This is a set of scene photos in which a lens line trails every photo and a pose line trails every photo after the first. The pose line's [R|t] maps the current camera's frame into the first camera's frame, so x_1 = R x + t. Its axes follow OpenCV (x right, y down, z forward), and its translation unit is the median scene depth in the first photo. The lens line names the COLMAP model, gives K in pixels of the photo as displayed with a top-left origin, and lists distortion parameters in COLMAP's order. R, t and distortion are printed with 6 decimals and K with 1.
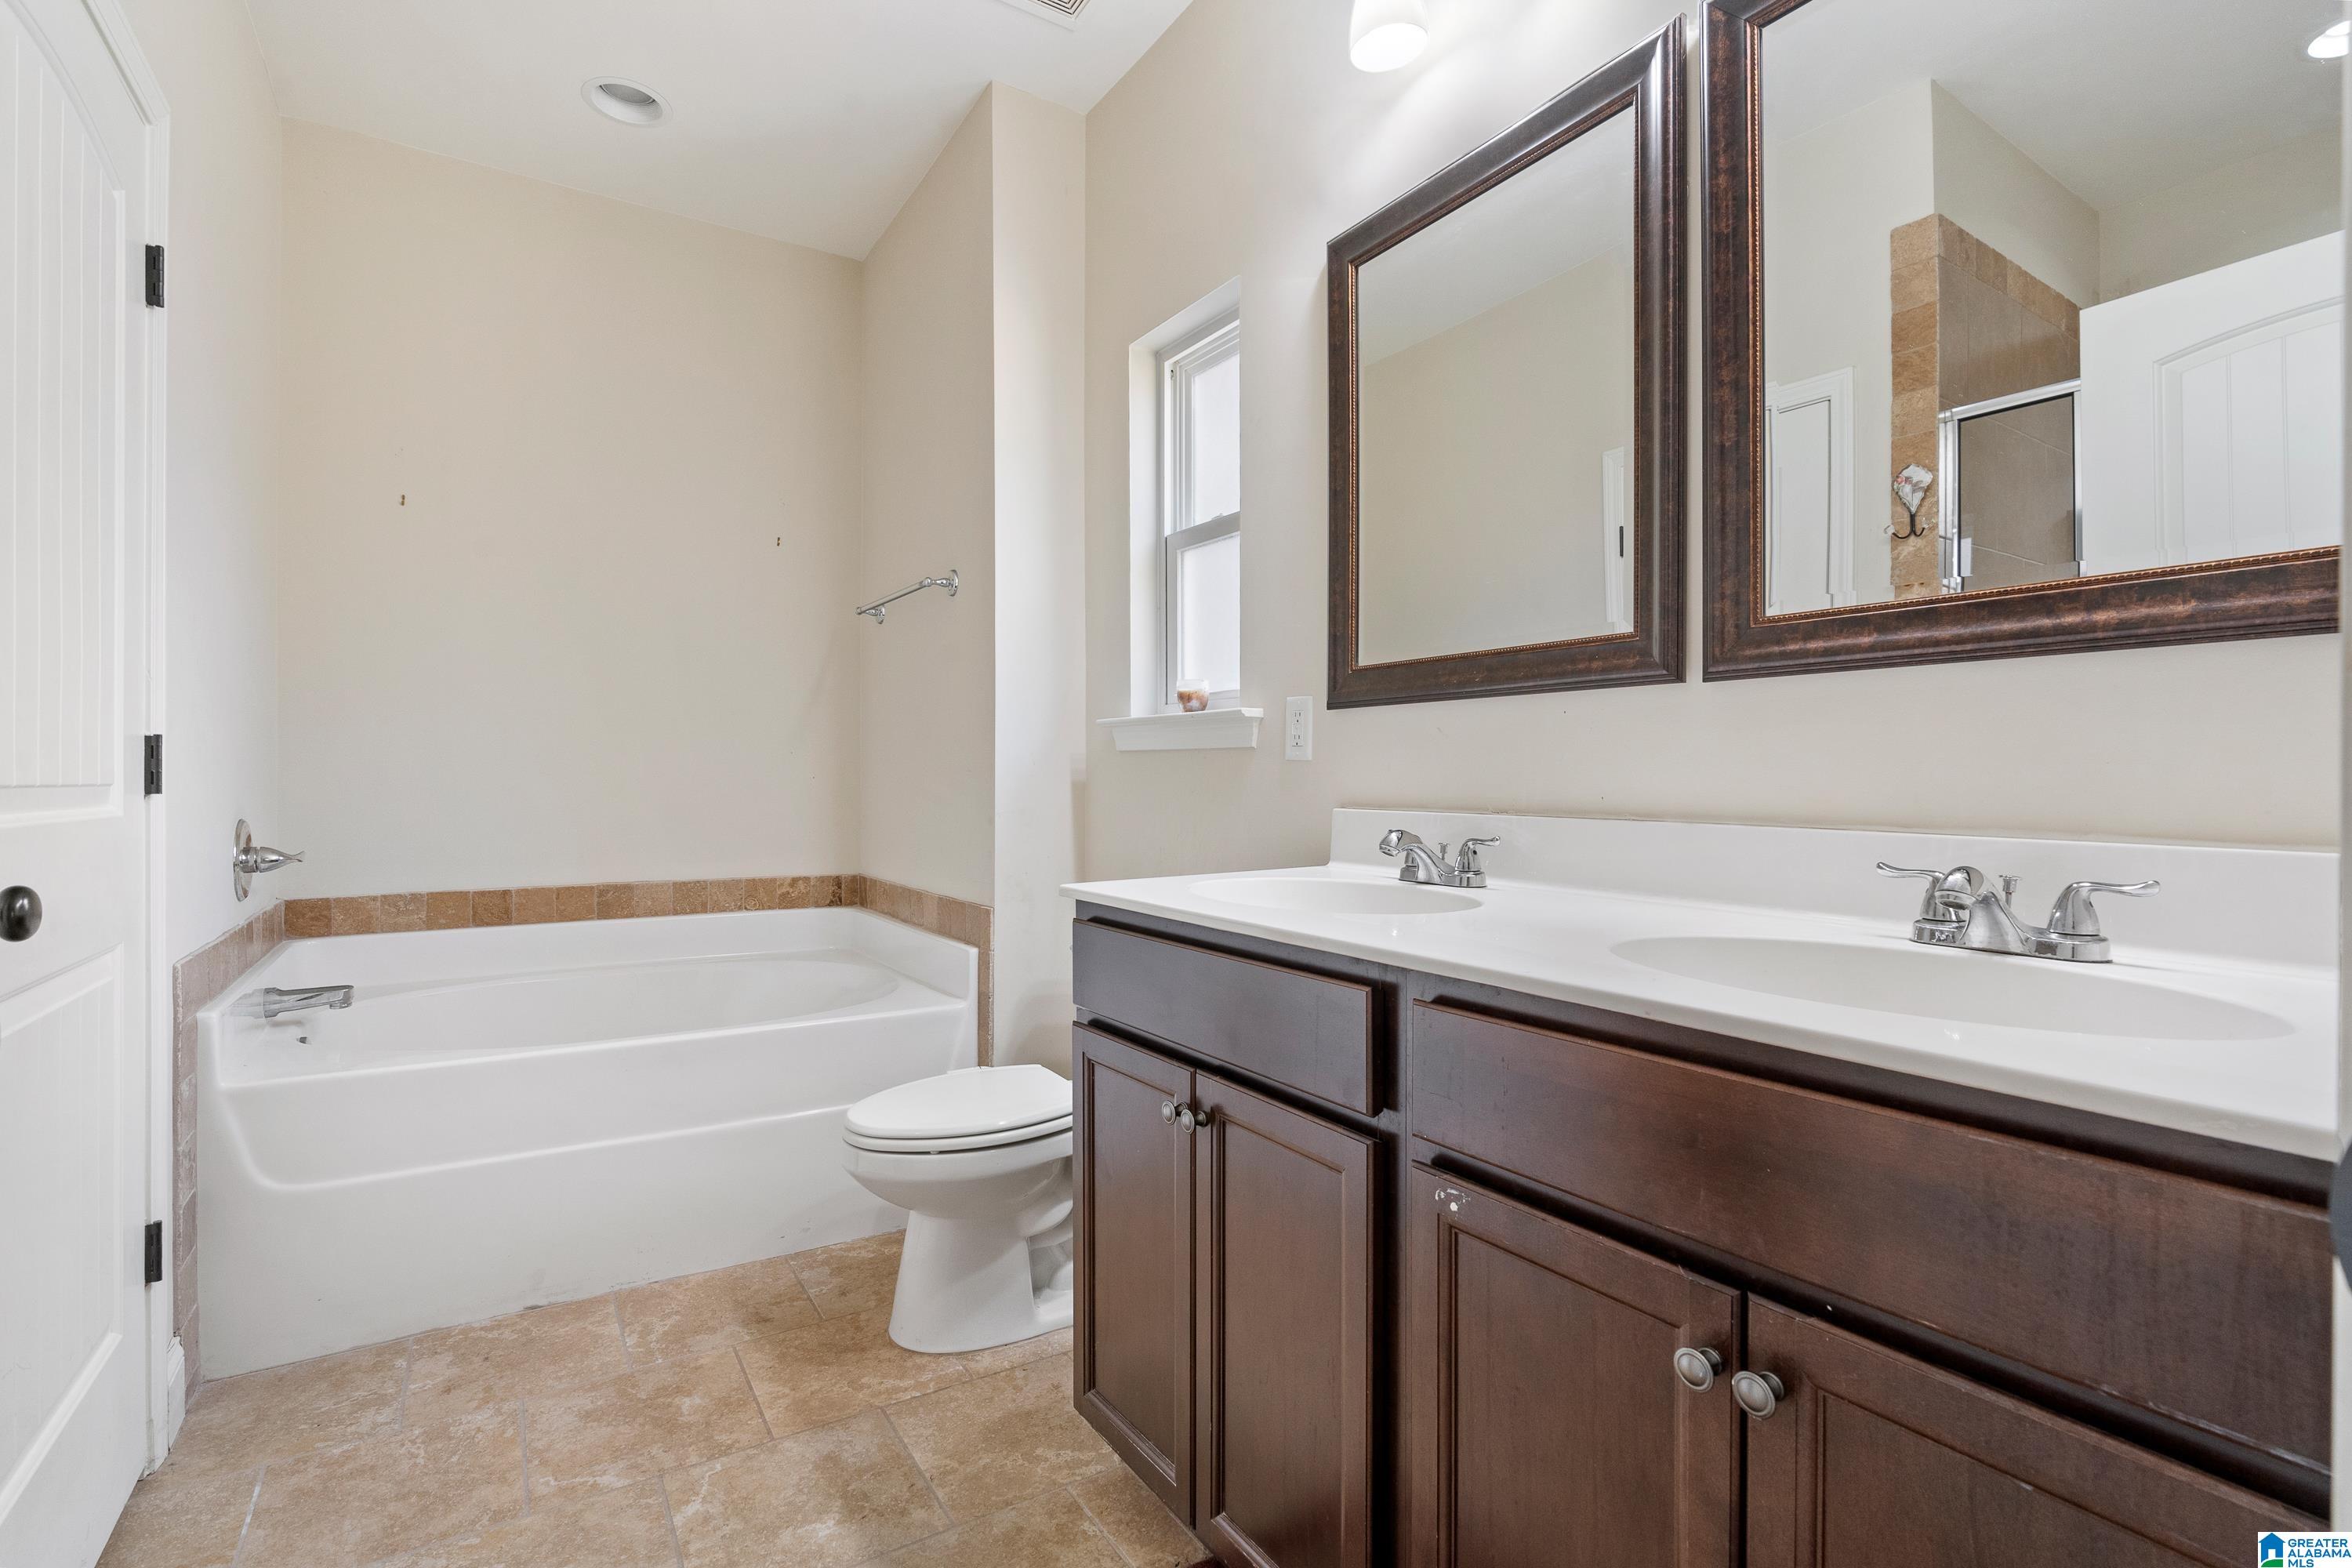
lens RADIAL K [[1078.5, 0, 1177.6], [0, 1078.5, 780.3], [0, 0, 1]] dist [-0.012195, 0.001198]
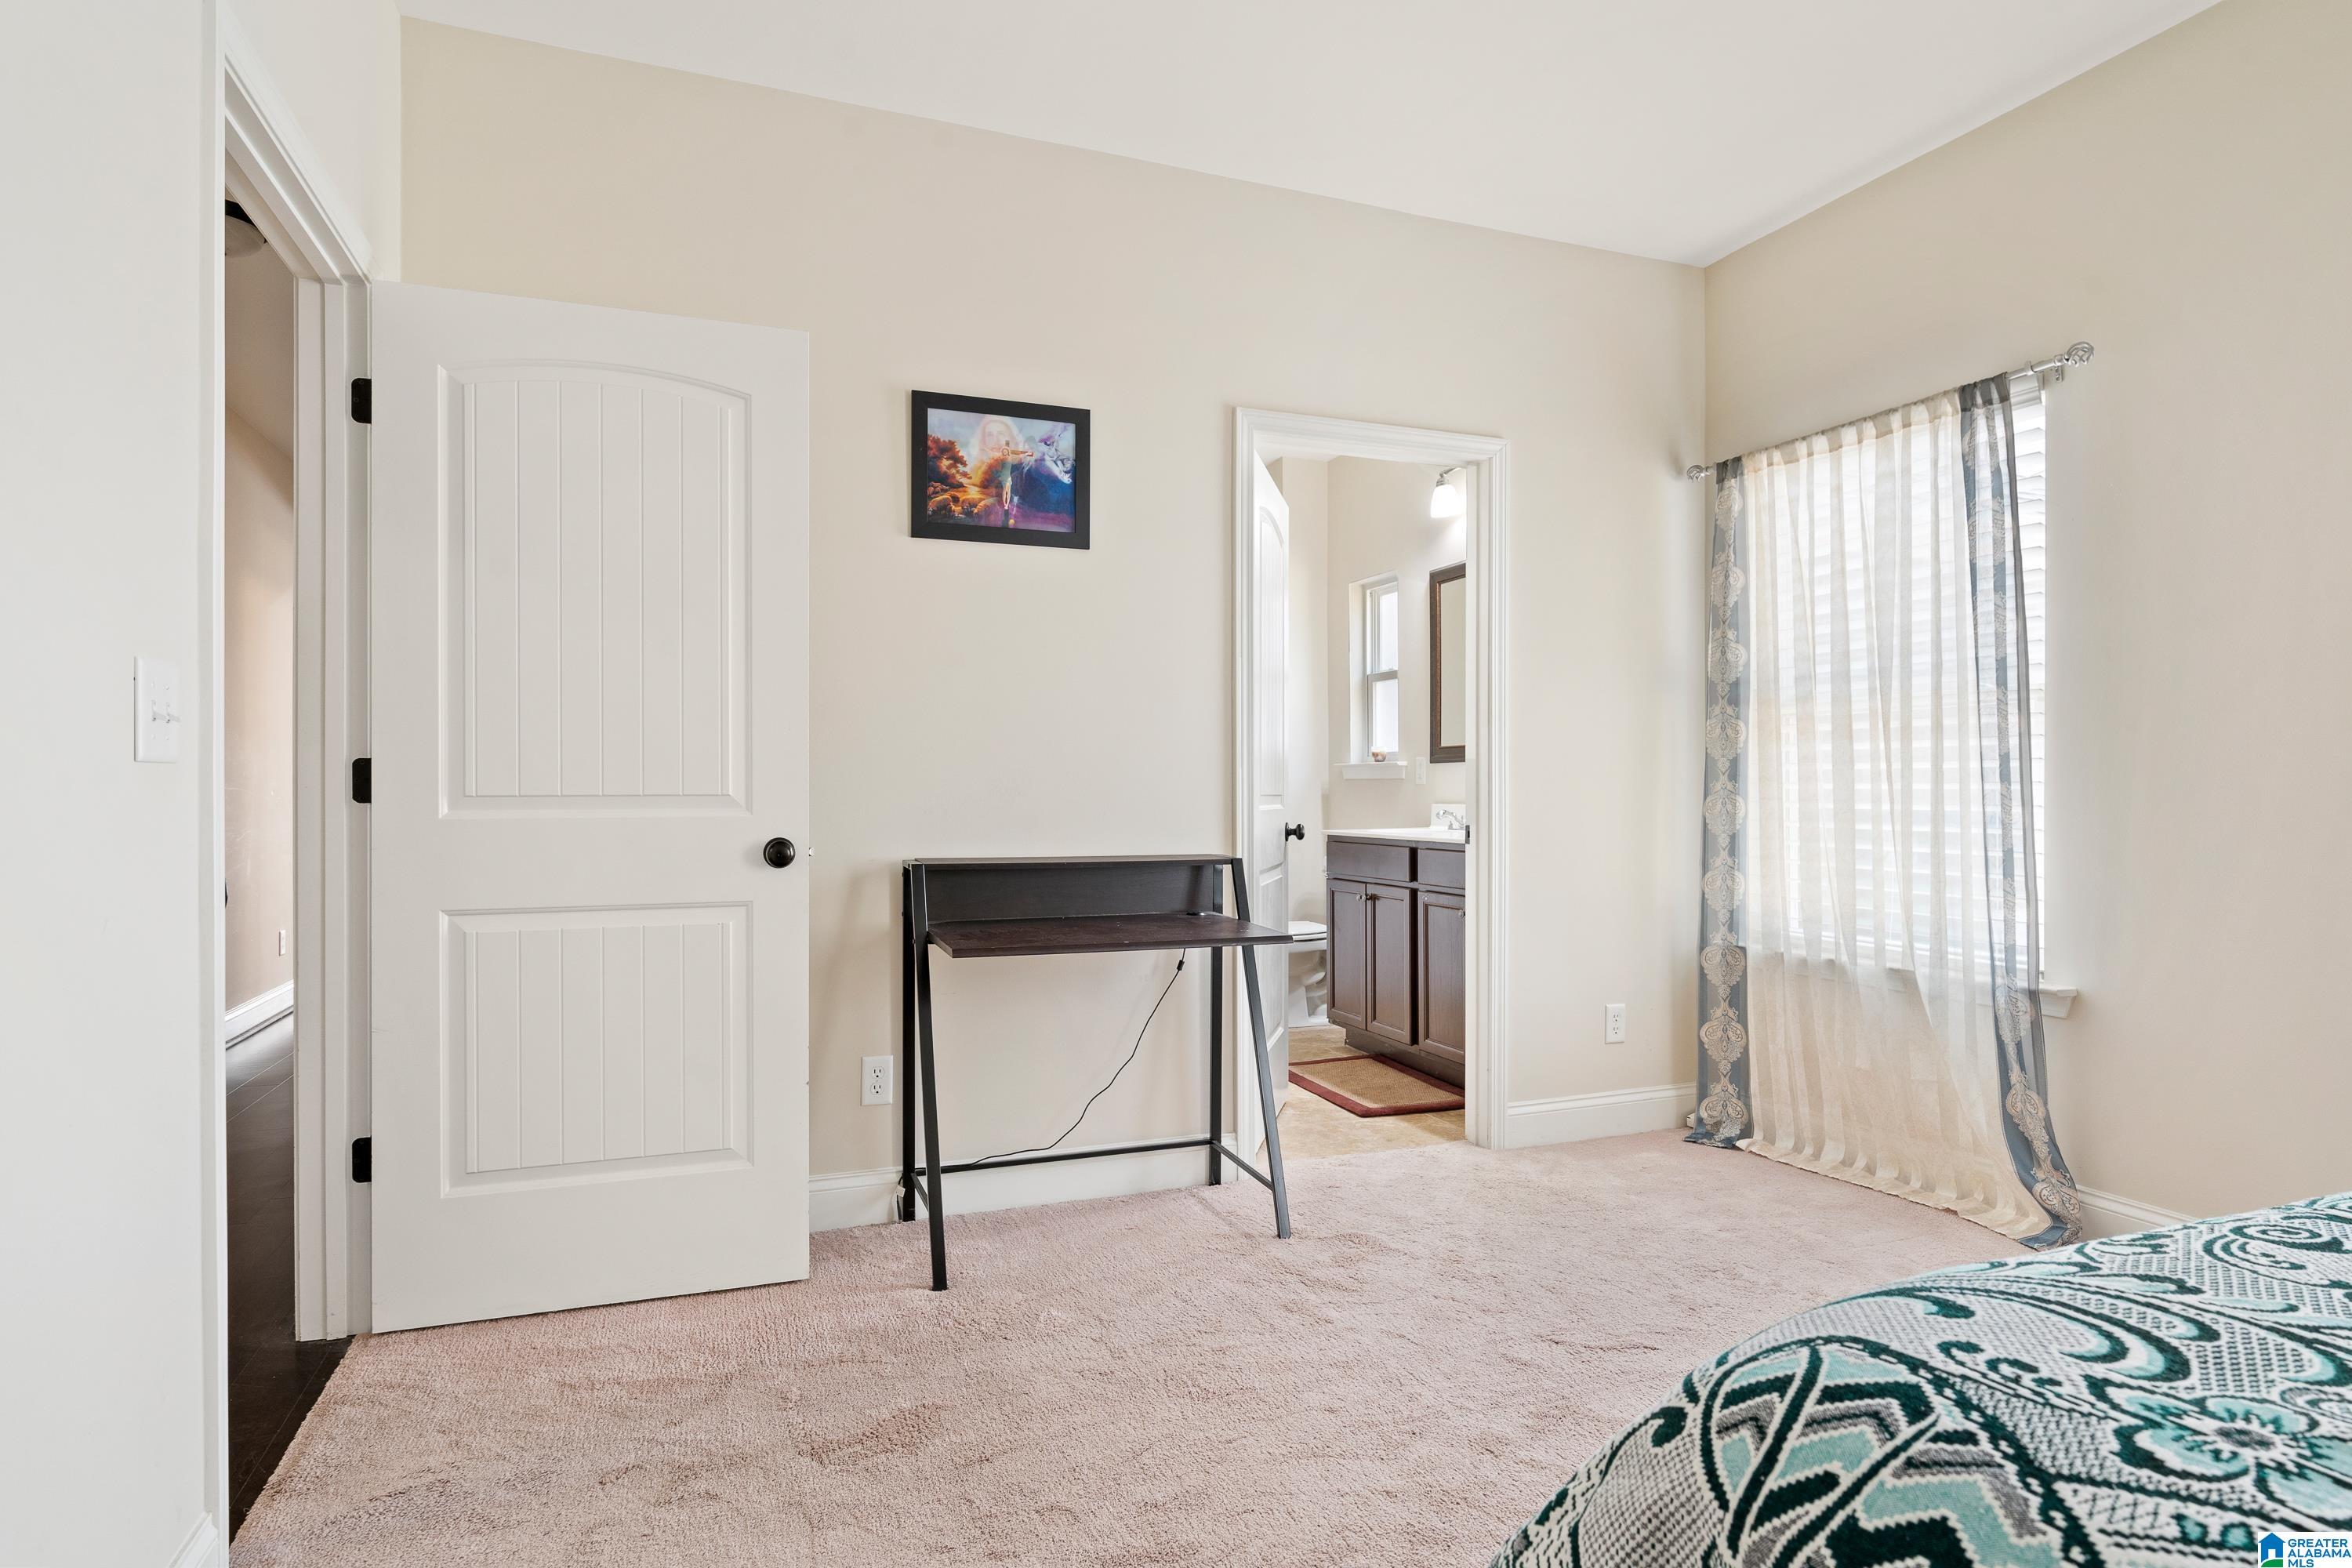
lens RADIAL K [[1243.7, 0, 1169.5], [0, 1243.7, 788.4], [0, 0, 1]] dist [-0.013629, -0.001480]
pose [[0.979676, -0.002702, -0.200568, 0.125120], [0.000795, 0.999954, -0.009588, 0.016432], [0.200585, 0.009234, 0.979633, -1.846309]]
